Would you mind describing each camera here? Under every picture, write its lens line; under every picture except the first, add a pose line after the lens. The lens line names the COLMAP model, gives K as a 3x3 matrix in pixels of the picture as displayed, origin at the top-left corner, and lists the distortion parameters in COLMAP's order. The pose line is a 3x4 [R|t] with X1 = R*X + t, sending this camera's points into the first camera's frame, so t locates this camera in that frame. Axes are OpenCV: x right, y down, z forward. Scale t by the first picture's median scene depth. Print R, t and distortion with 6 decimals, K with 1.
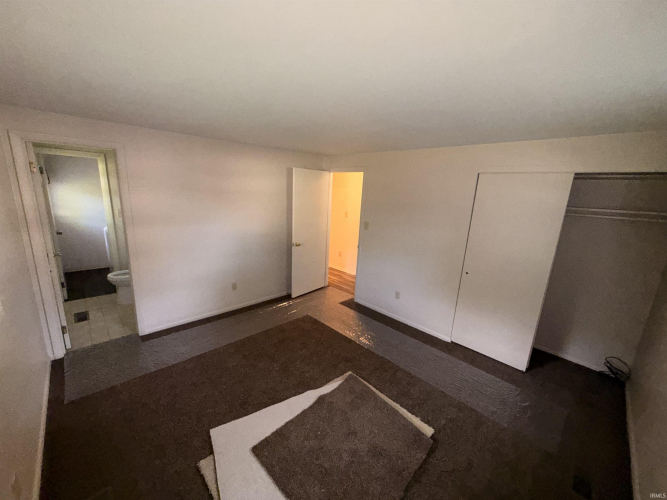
lens RADIAL K [[267.2, 0, 333.5], [0, 267.2, 250.0], [0, 0, 1]] dist [0.001523, 0.000343]
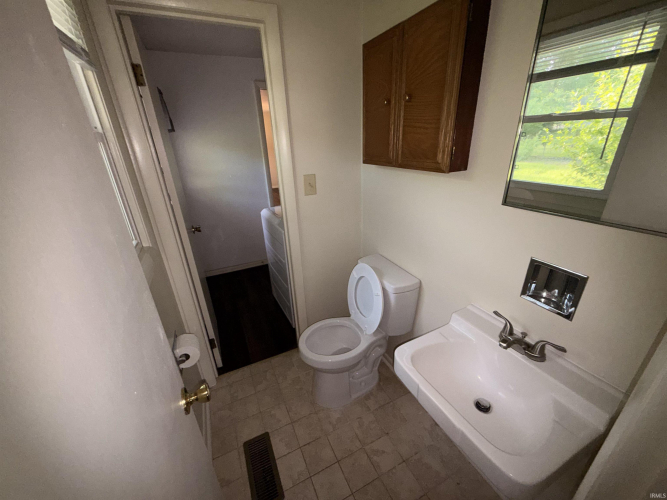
lens RADIAL K [[267.2, 0, 333.5], [0, 267.2, 250.0], [0, 0, 1]] dist [0.001523, 0.000343]
pose [[0.948479, 0.037117, -0.314657, -0.576068], [0.016999, 0.985723, 0.167515, -0.097998], [0.316383, -0.164233, 0.934307, 0.565224]]
